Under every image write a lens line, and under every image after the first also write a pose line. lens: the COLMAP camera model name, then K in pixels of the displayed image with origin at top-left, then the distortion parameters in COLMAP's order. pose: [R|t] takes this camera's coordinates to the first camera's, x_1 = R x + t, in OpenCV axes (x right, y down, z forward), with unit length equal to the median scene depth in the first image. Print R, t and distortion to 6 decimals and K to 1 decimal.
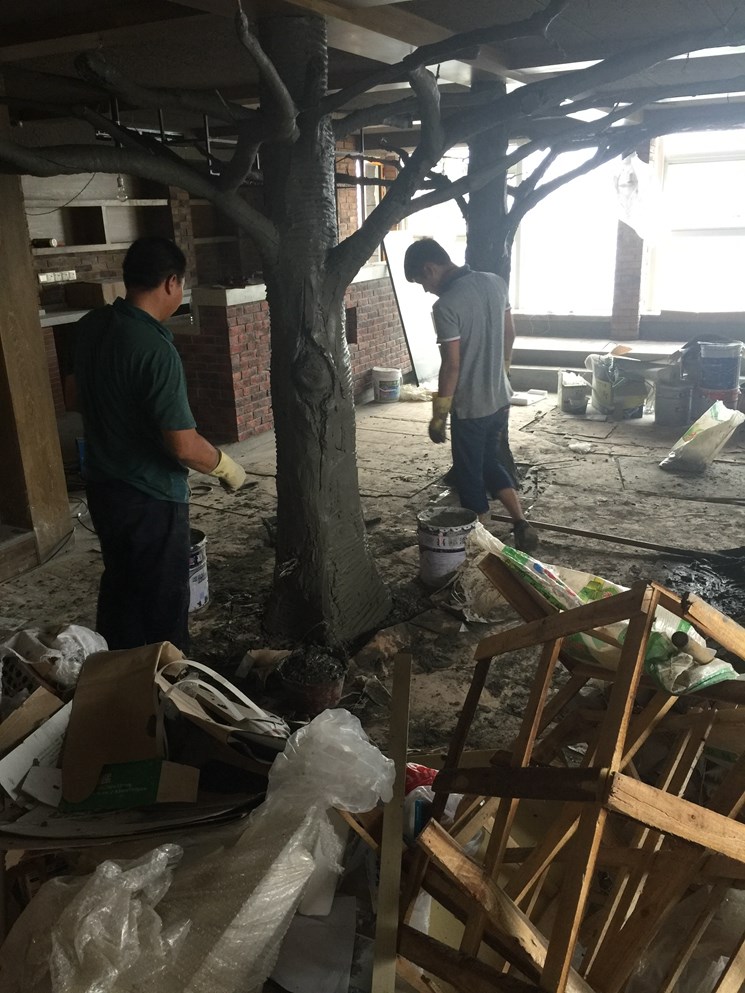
lens RADIAL K [[849.4, 0, 375.3], [0, 849.4, 493.6], [0, 0, 1]] dist [0.062179, -0.080191]
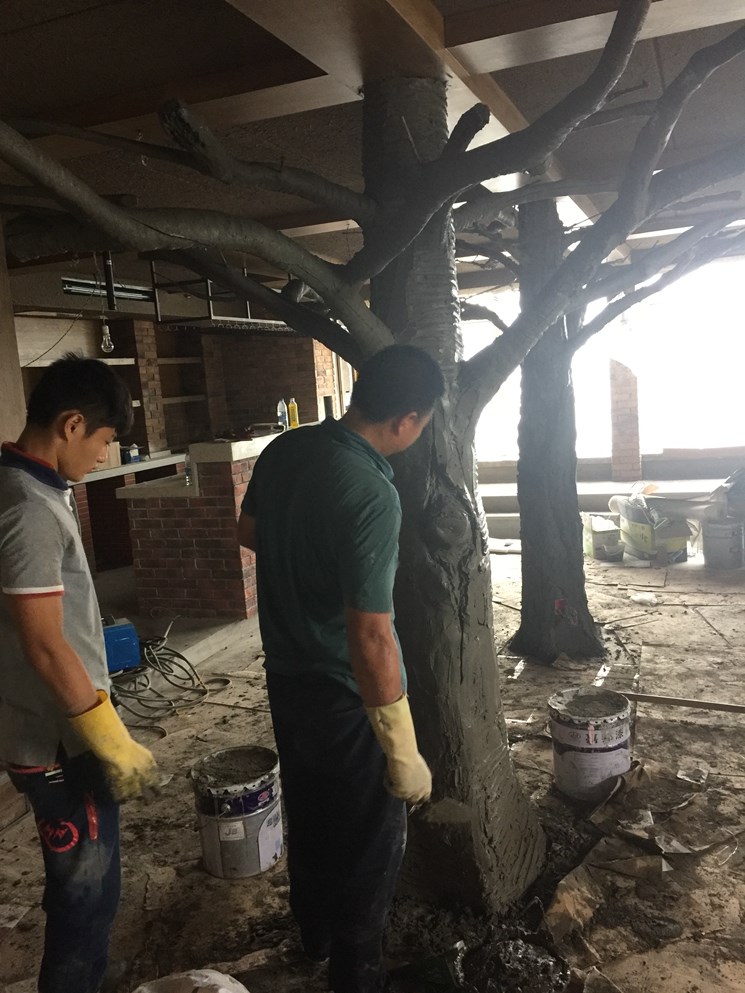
lens RADIAL K [[849.4, 0, 370.7], [0, 849.4, 490.9], [0, 0, 1]] dist [0.062179, -0.080191]
pose [[0.994152, -0.055809, 0.092451, -0.124612], [0.072407, 0.979643, -0.187236, -0.021325], [-0.080119, 0.192835, 0.977955, 0.166521]]
